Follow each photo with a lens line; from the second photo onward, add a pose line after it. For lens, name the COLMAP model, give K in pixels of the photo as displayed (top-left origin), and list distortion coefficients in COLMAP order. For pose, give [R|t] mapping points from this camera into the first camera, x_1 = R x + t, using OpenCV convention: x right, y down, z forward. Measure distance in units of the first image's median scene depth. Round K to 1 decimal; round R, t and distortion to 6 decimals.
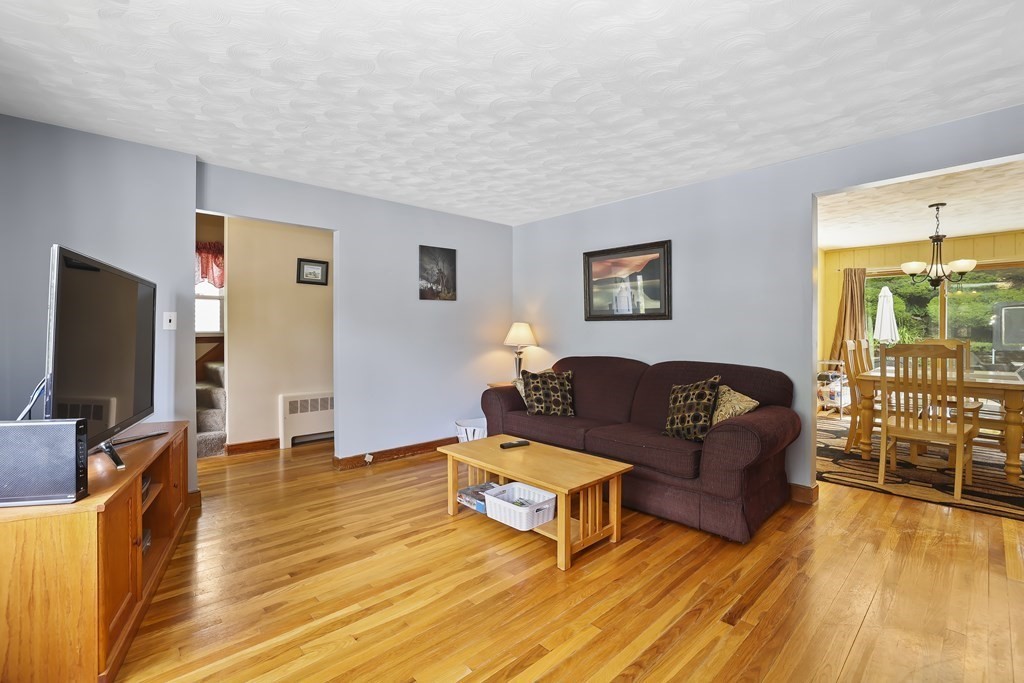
lens RADIAL K [[442.8, 0, 513.1], [0, 442.8, 333.5], [0, 0, 1]] dist [-0.014087, 0.001506]
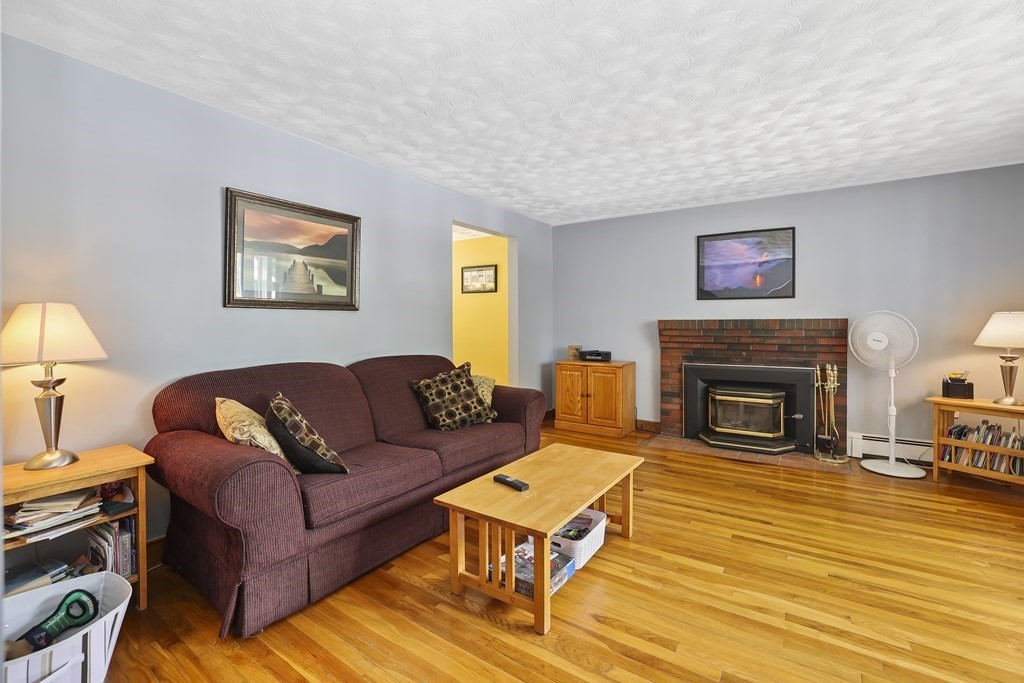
lens RADIAL K [[442.8, 0, 516.2], [0, 442.8, 323.8], [0, 0, 1]] dist [-0.014087, 0.001506]
pose [[-0.200574, 0.006201, 0.979659, -0.530863], [0.012723, 0.999912, -0.003724, 0.000280], [-0.979596, 0.011717, -0.200635, 0.862566]]
